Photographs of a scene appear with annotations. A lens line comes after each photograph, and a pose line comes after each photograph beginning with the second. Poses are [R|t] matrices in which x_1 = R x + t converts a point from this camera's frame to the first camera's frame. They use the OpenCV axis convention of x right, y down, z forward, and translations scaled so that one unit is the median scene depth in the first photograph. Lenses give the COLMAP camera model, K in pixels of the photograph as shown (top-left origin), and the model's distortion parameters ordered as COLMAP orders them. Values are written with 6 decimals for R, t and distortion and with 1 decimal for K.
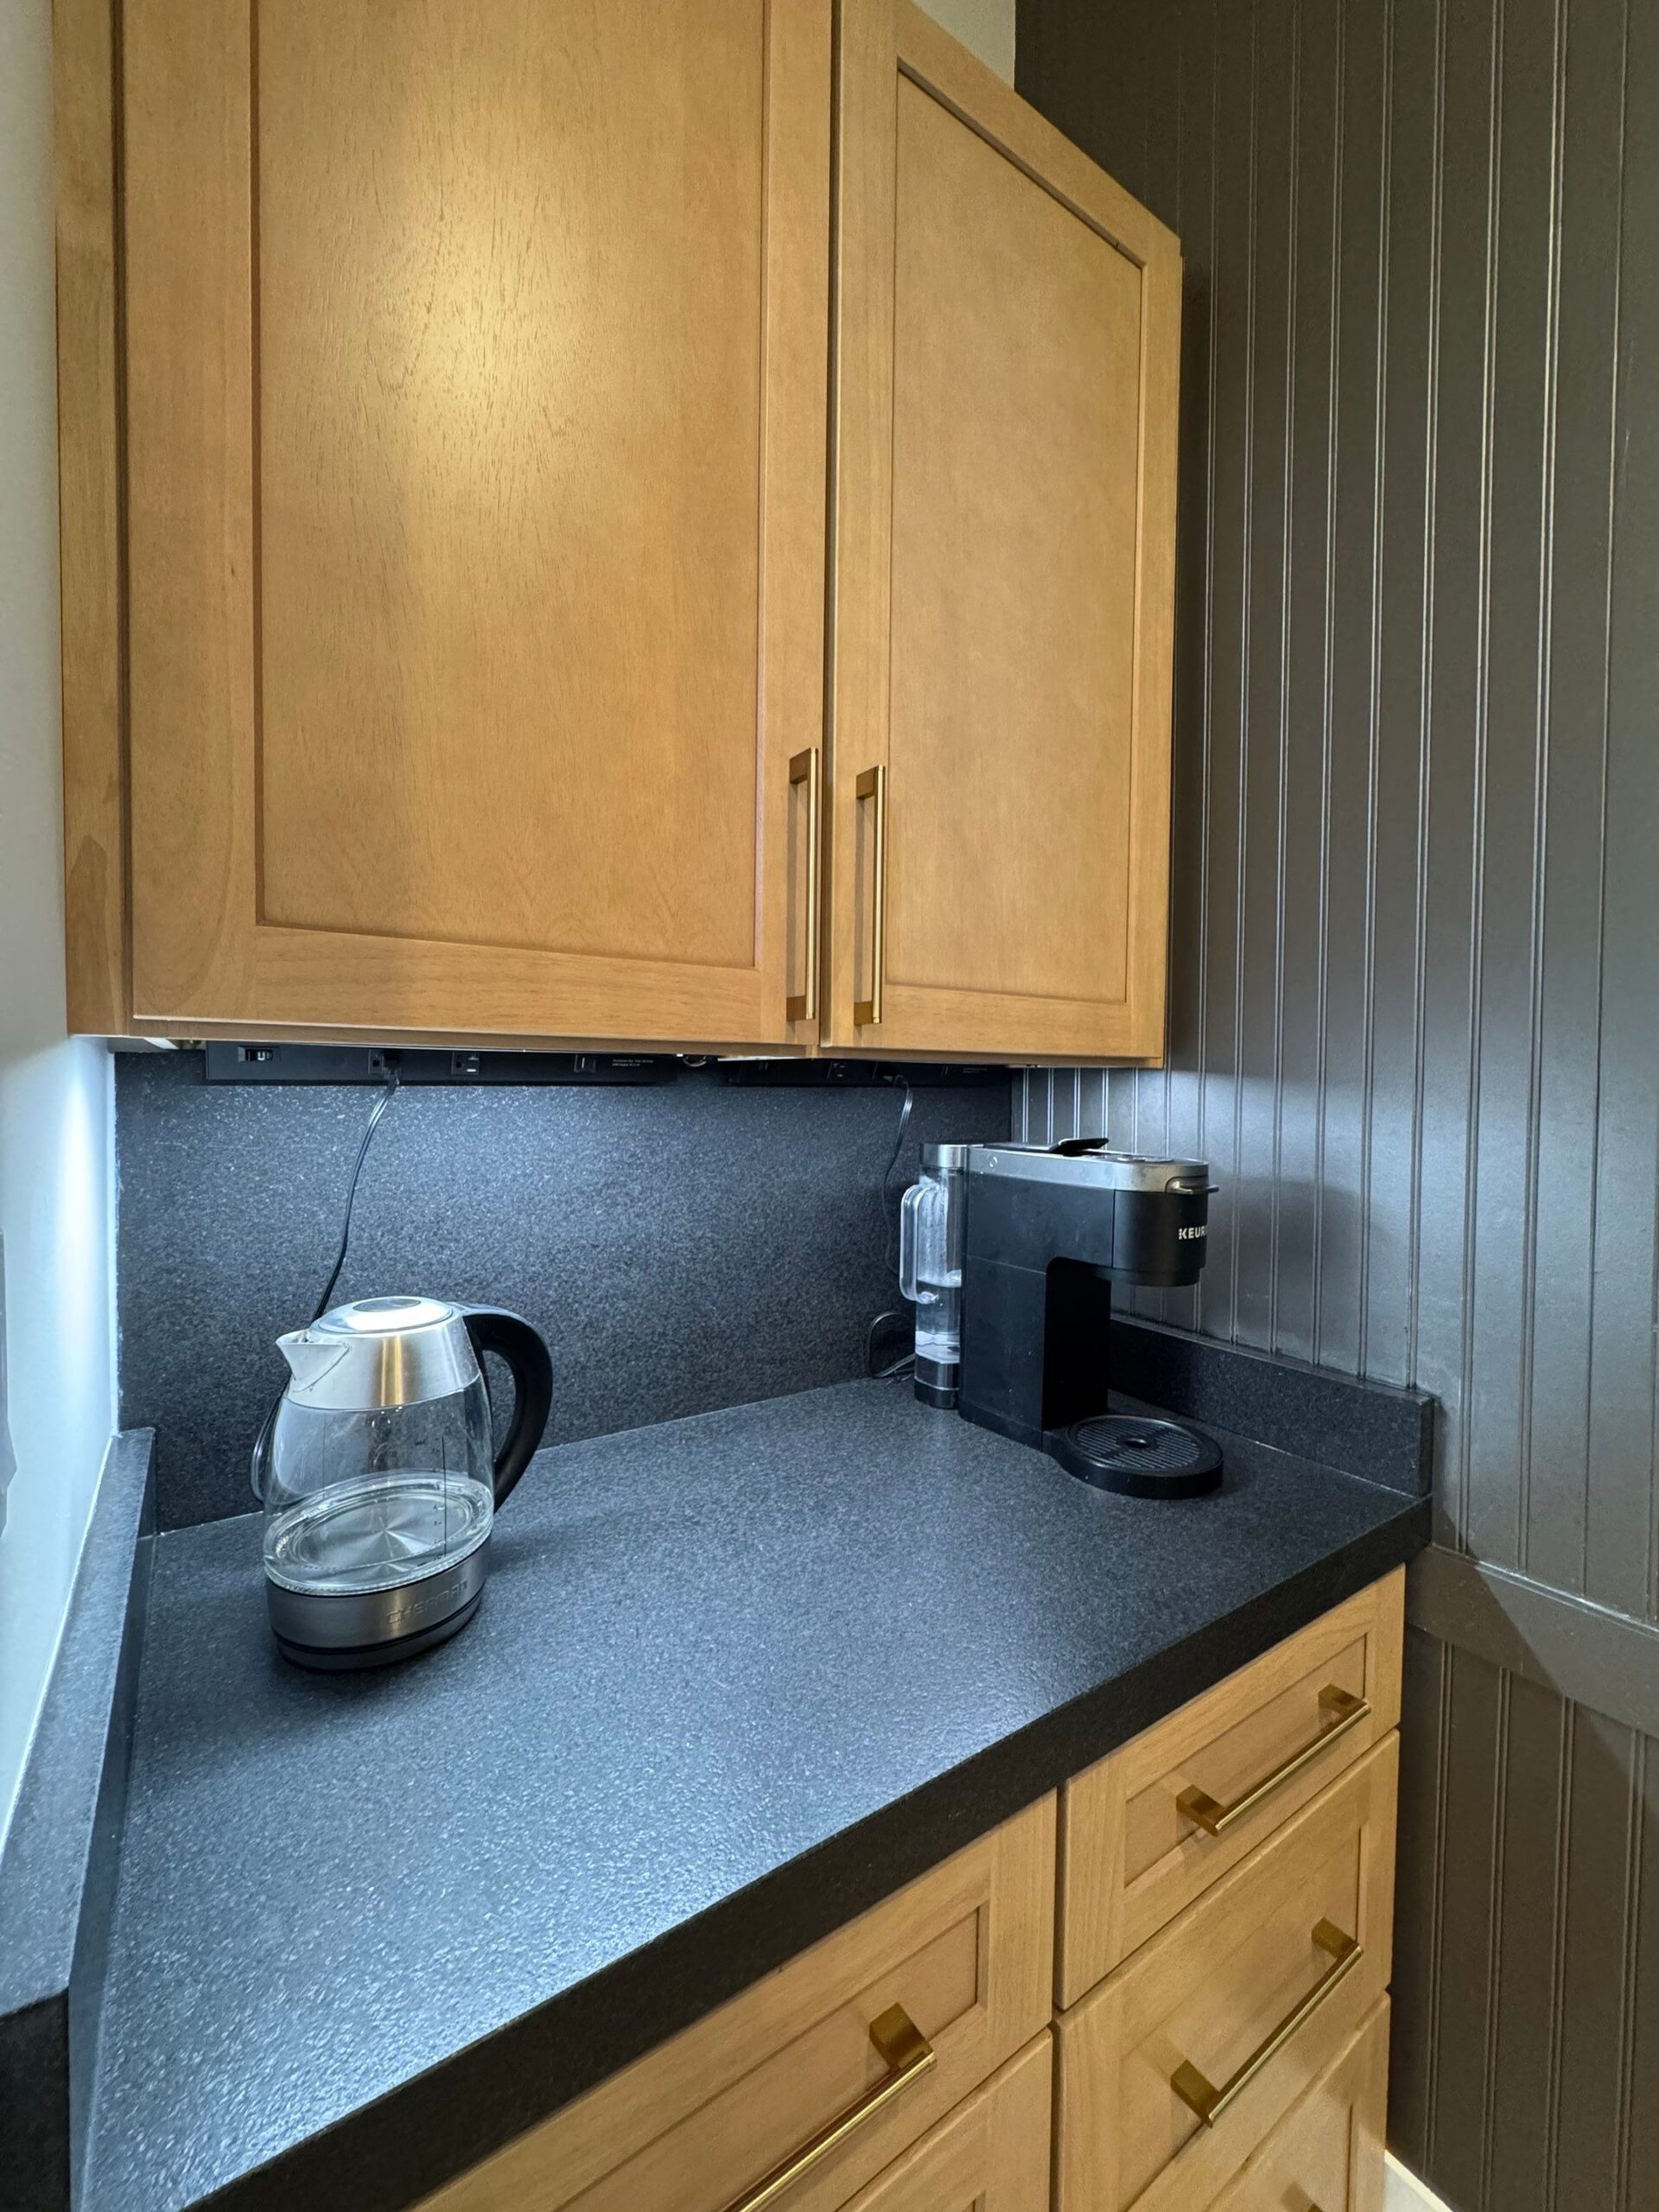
lens RADIAL K [[882.5, 0, 826.3], [0, 882.5, 1104.0], [0, 0, 1]] dist [-0.002432, 0.000452]
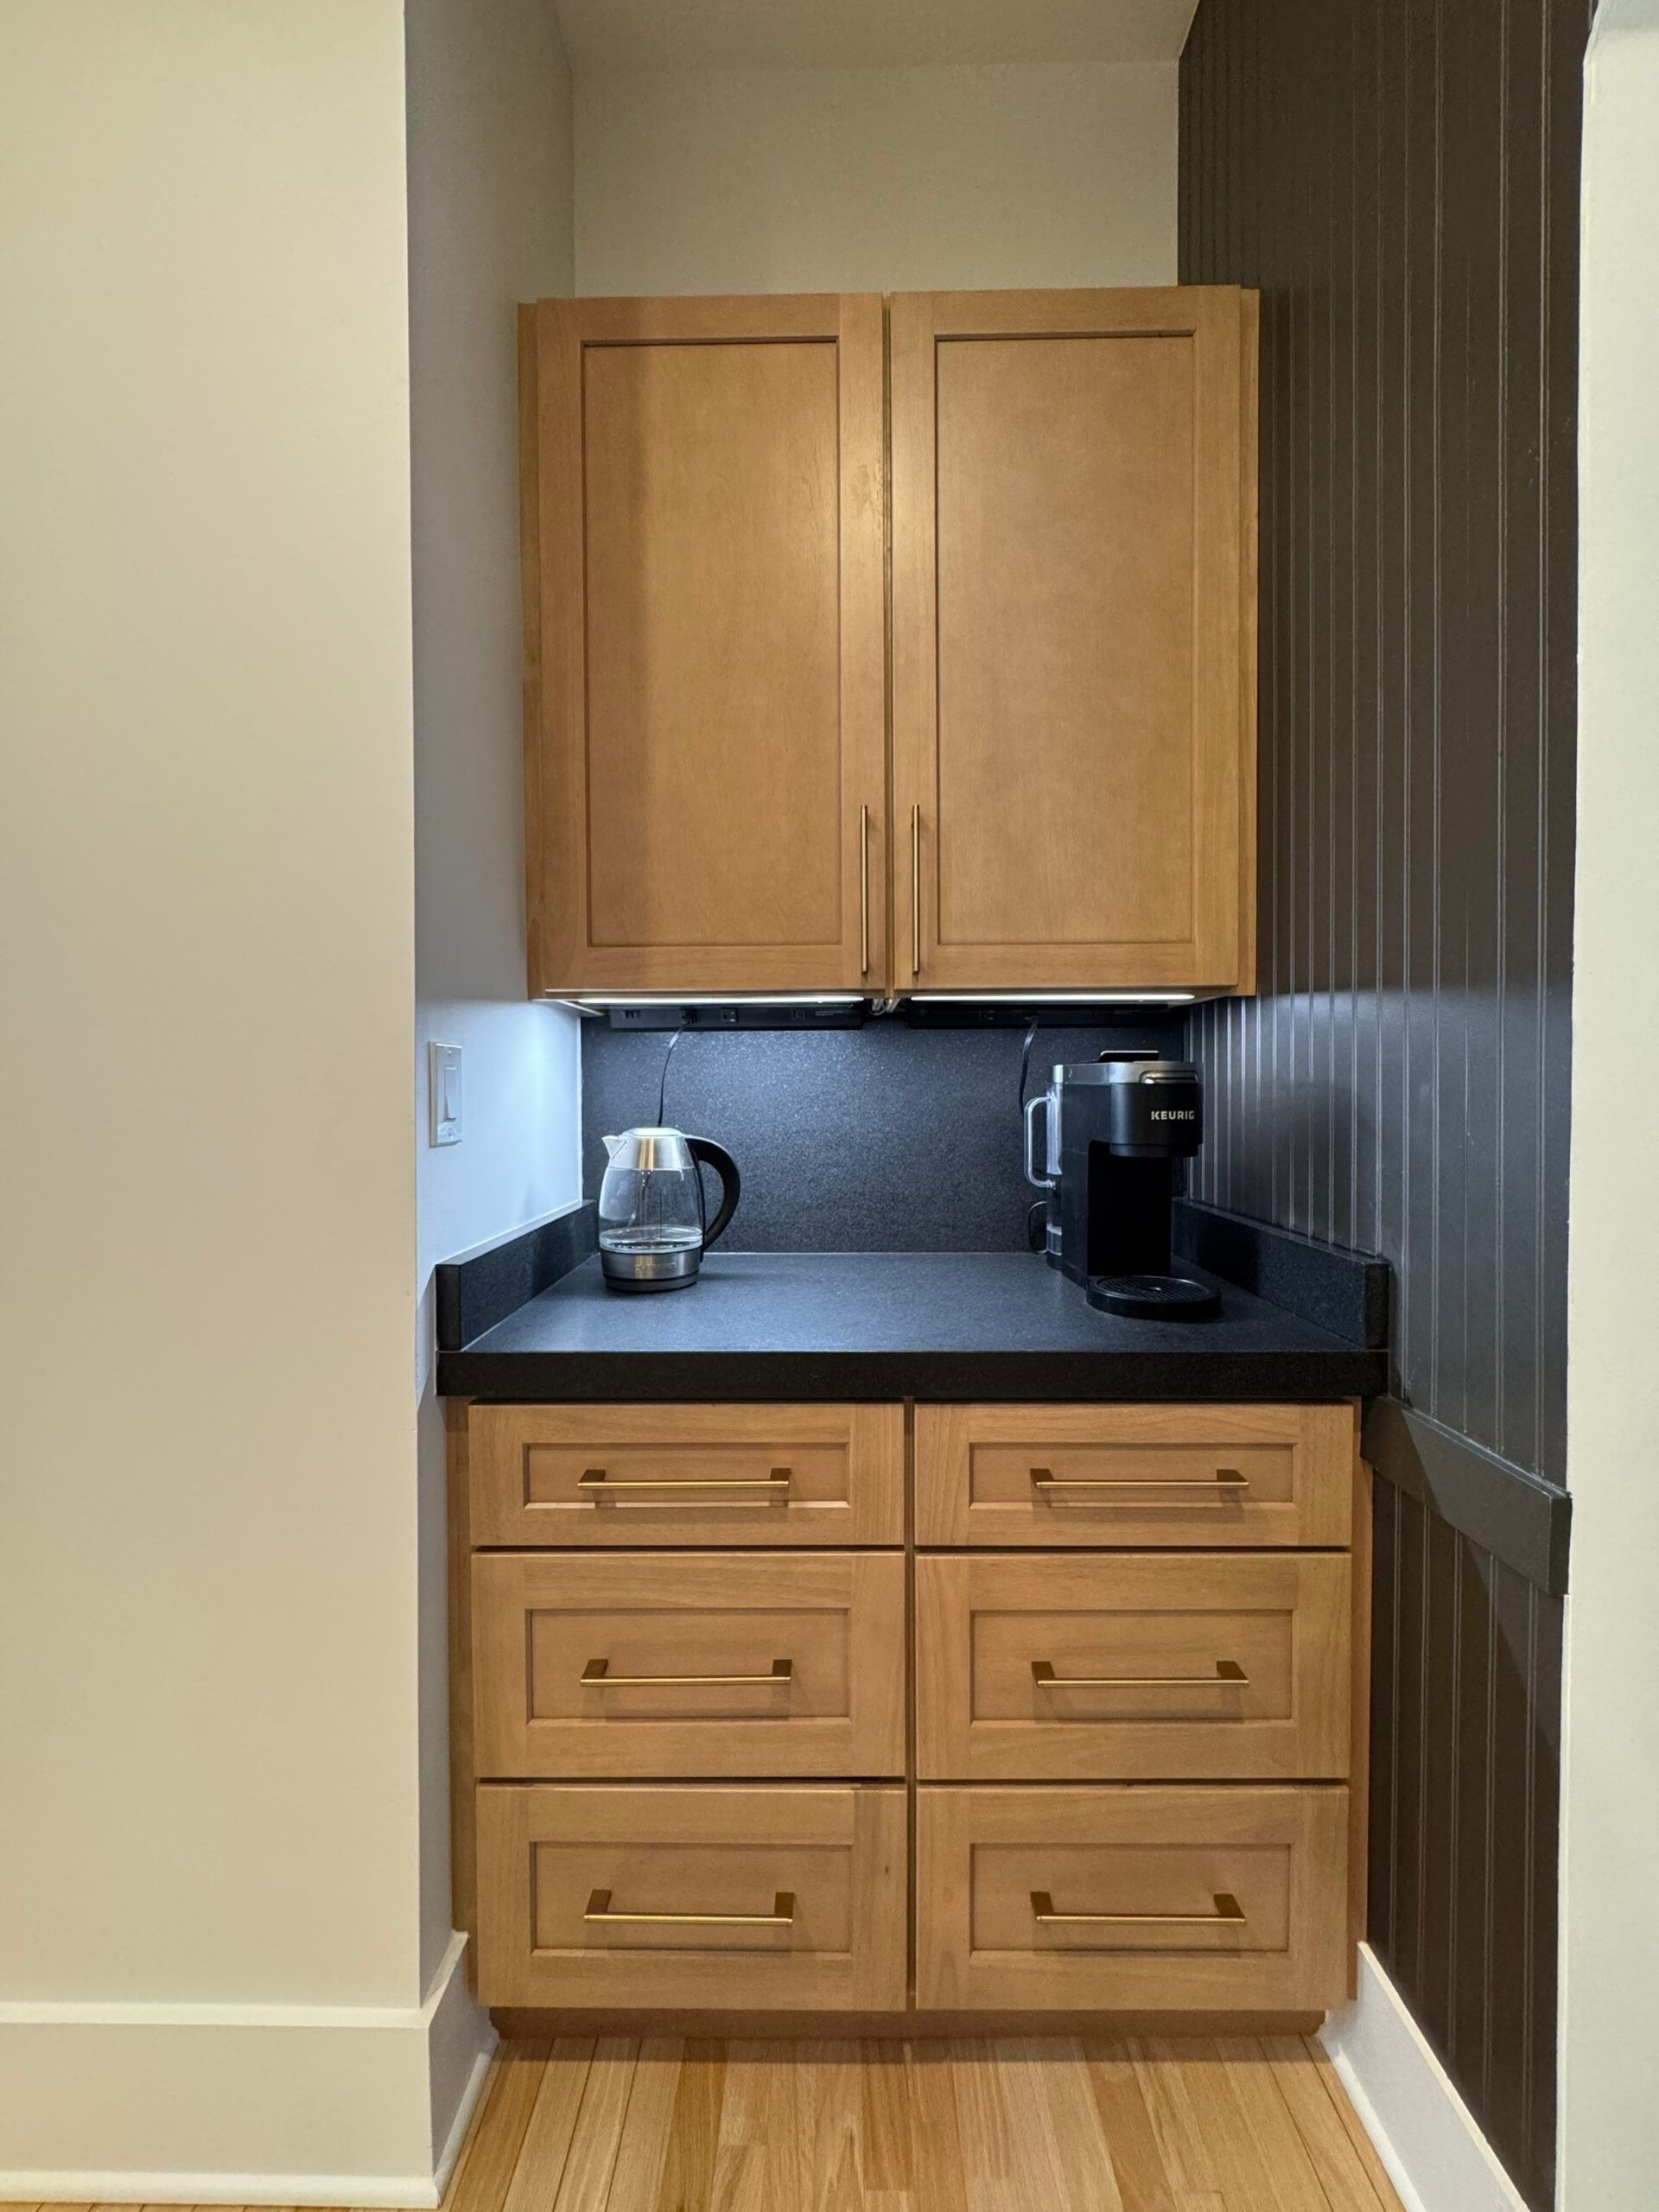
lens RADIAL K [[882.5, 0, 825.9], [0, 882.5, 1102.5], [0, 0, 1]] dist [-0.002432, 0.000452]
pose [[0.818191, -0.004950, -0.574926, 0.754511], [-0.000452, 0.999957, -0.009253, 0.141170], [0.574947, 0.007830, 0.818153, -0.324867]]
